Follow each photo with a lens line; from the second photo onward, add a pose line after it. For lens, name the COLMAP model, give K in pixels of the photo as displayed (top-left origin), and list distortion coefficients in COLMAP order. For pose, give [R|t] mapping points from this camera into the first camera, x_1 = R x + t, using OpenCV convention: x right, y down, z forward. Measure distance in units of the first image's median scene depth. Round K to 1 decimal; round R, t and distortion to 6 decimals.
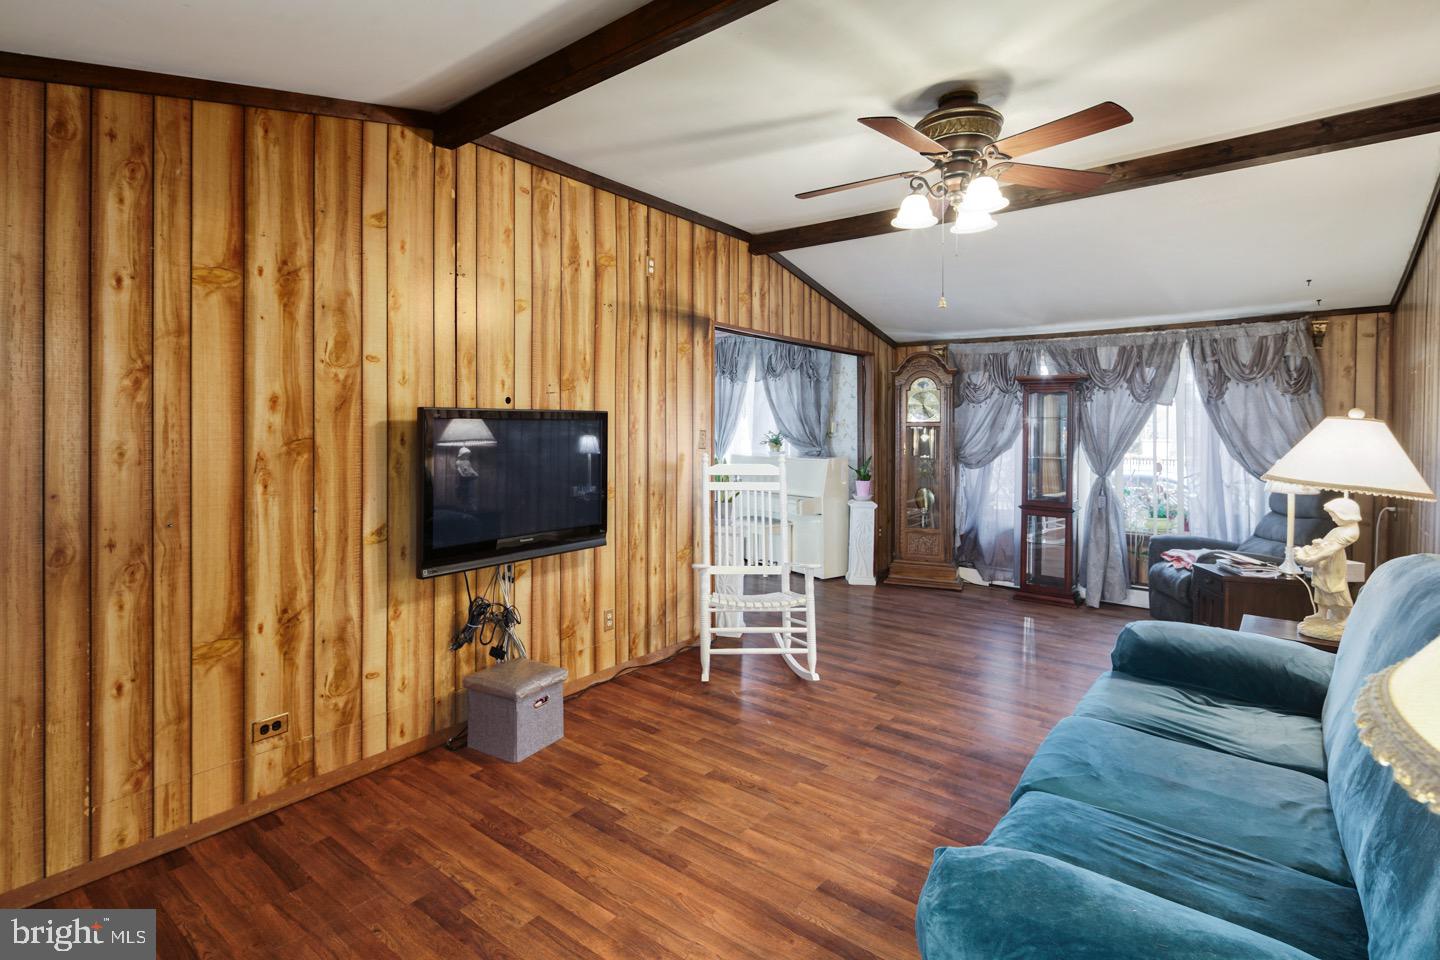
lens RADIAL K [[714.1, 0, 706.8], [0, 714.1, 430.4], [0, 0, 1]] dist [-0.001187, -0.001860]
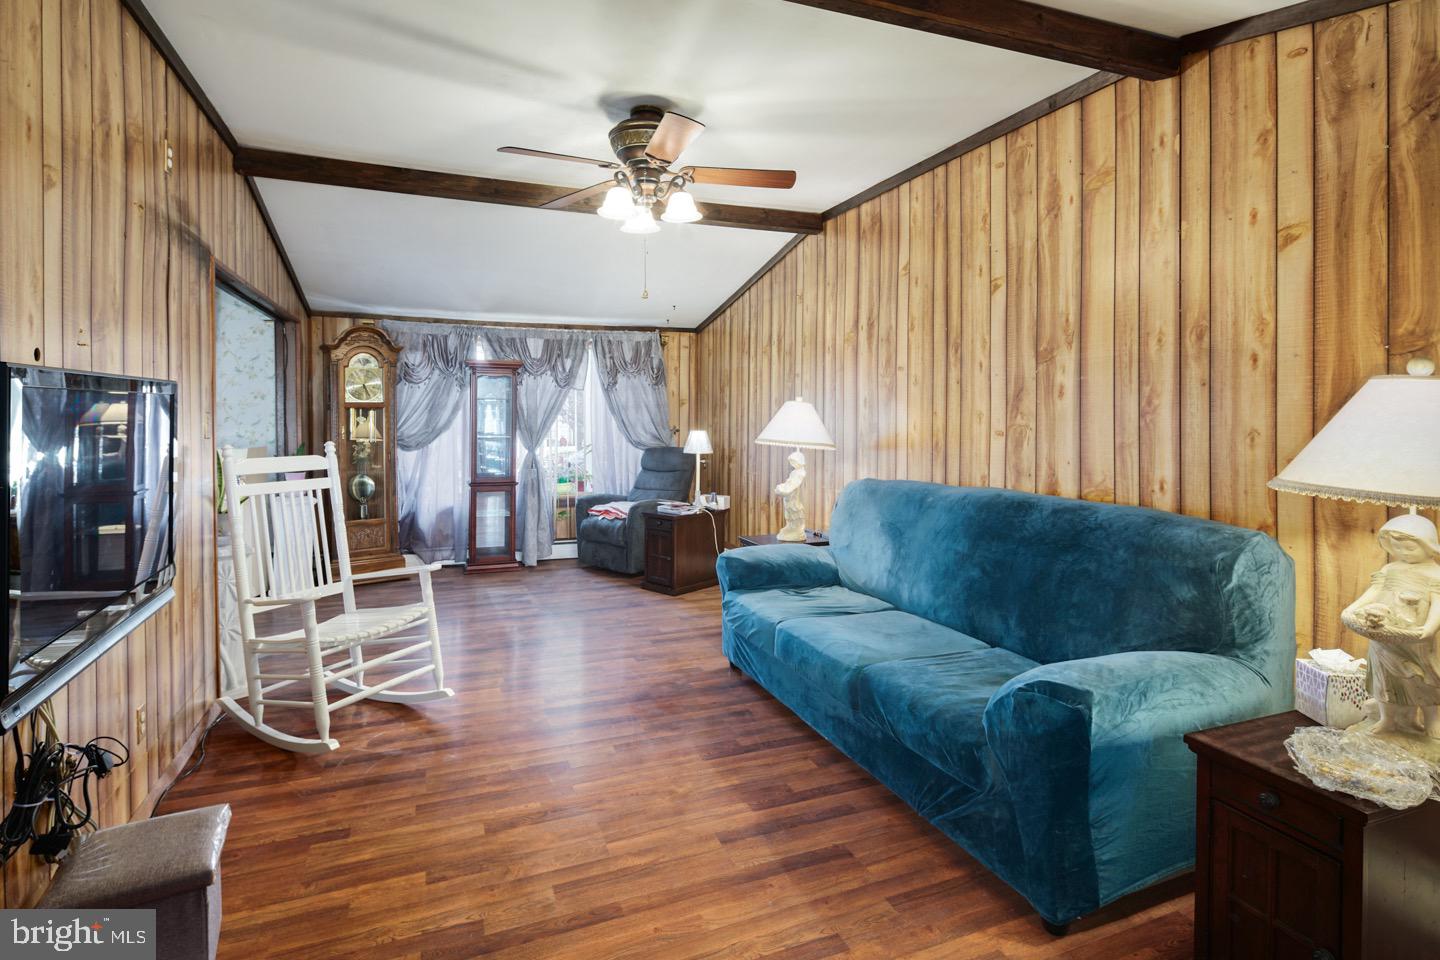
lens RADIAL K [[714.1, 0, 699.1], [0, 714.1, 417.3], [0, 0, 1]] dist [-0.001187, -0.001860]
pose [[0.485995, -0.010689, 0.873896, -0.352837], [0.005285, 0.999943, 0.009292, 0.000687], [-0.873946, 0.000103, 0.486023, 0.233611]]
